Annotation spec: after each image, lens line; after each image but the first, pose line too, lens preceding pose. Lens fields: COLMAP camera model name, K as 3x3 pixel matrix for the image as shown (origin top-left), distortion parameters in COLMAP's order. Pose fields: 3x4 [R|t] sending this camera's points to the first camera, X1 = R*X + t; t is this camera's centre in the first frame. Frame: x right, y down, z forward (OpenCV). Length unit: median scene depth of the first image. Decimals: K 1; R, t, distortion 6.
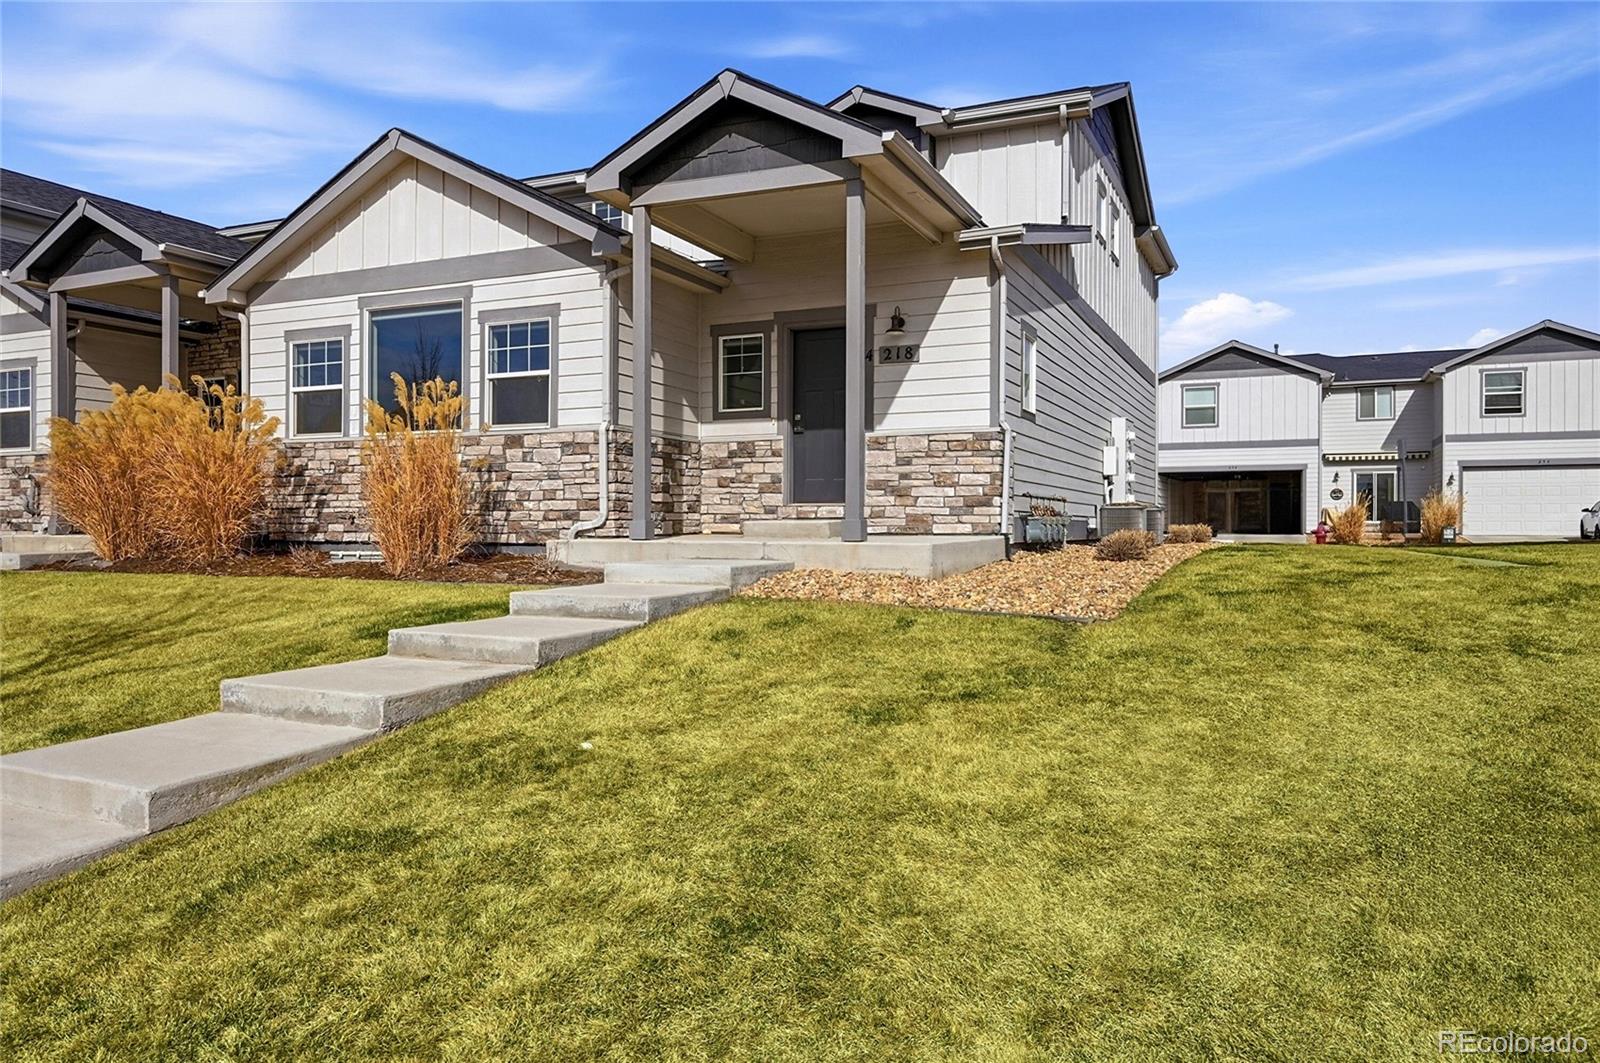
lens RADIAL K [[1093.7, 0, 797.1], [0, 1093.7, 527.5], [0, 0, 1]] dist [-0.000486, 0.002216]
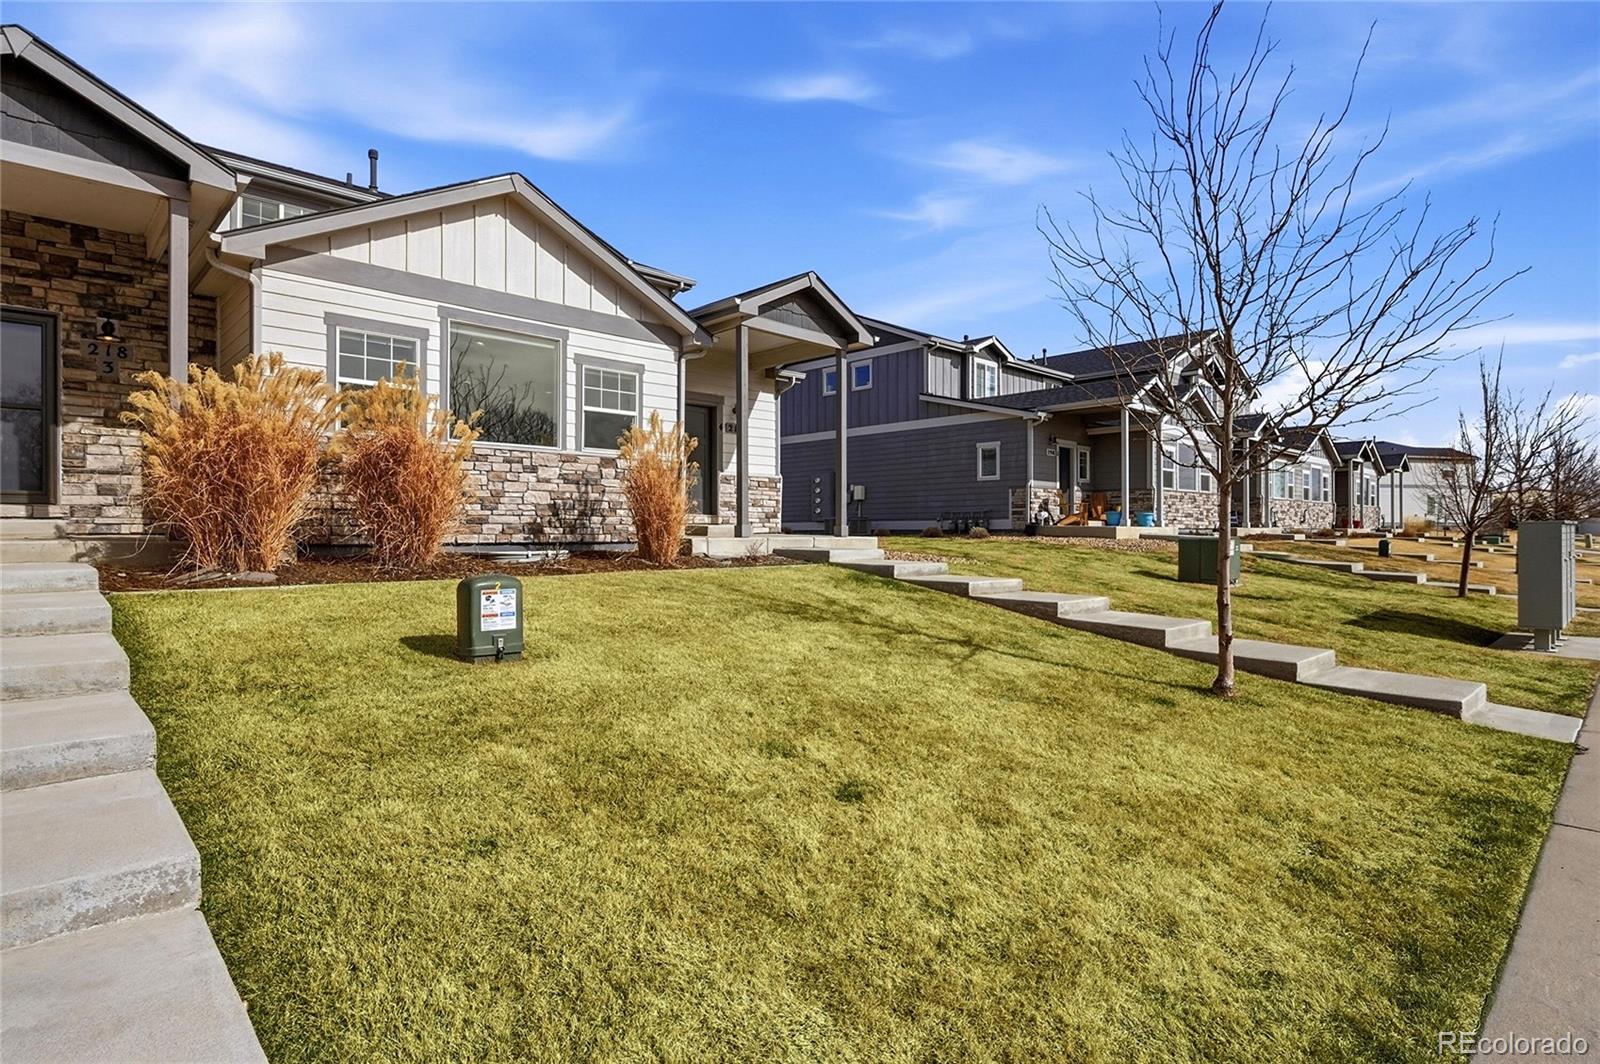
lens RADIAL K [[825.6, 0, 803.0], [0, 825.6, 526.7], [0, 0, 1]] dist [-0.004611, -0.003341]
pose [[0.362983, 0.003398, 0.931790, -1.104036], [0.000599, 0.999992, -0.003880, 0.000377], [-0.931796, 0.001966, 0.362978, 0.443727]]
